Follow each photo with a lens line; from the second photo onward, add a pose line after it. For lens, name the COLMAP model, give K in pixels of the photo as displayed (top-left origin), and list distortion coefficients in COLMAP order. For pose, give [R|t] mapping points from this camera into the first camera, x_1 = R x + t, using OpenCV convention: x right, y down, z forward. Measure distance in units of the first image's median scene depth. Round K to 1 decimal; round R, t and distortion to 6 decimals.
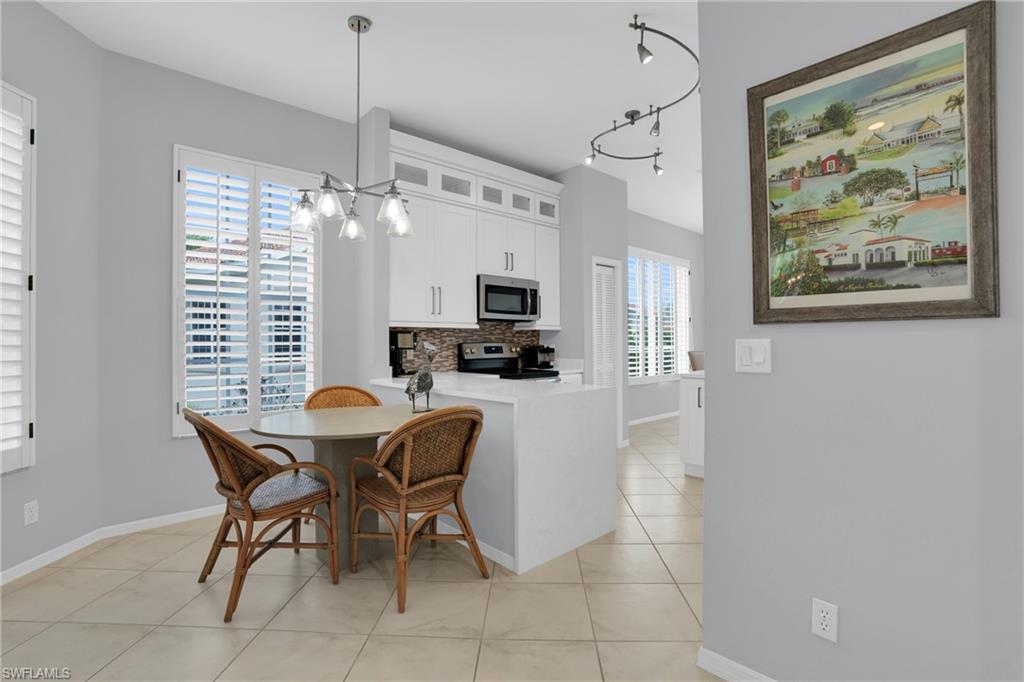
lens RADIAL K [[477.4, 0, 513.3], [0, 477.4, 339.2], [0, 0, 1]] dist [-0.070047, 0.026847]
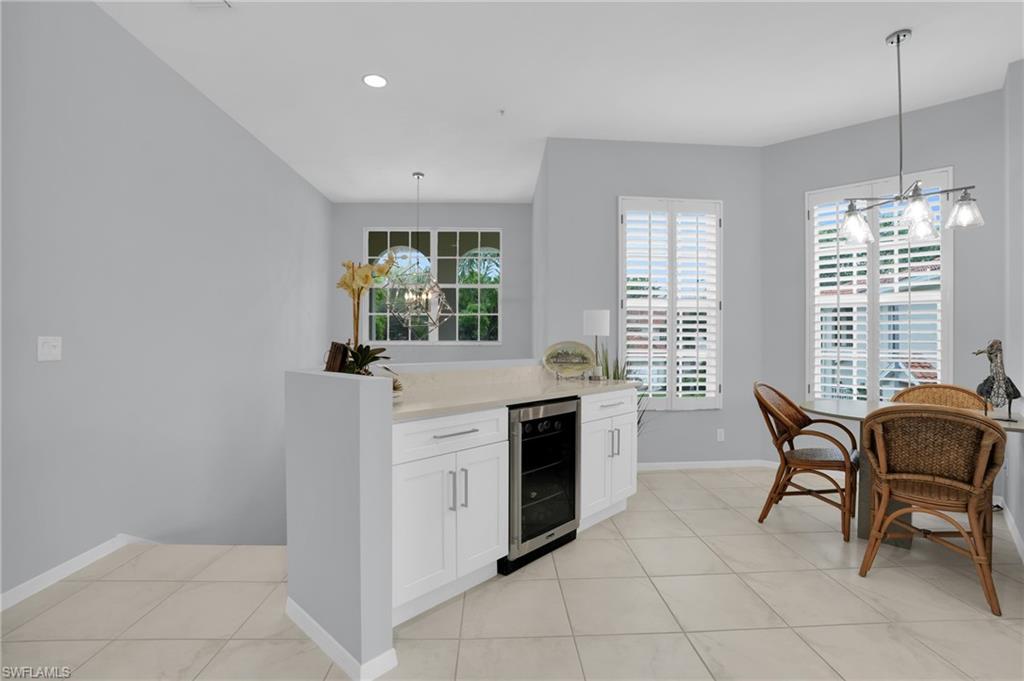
lens RADIAL K [[477.4, 0, 513.3], [0, 477.4, 338.7], [0, 0, 1]] dist [-0.070047, 0.026847]
pose [[0.080844, 0.003321, -0.996721, 0.729753], [0.002627, 0.999990, 0.003545, -0.003427], [0.996723, -0.002905, 0.080835, 0.049741]]
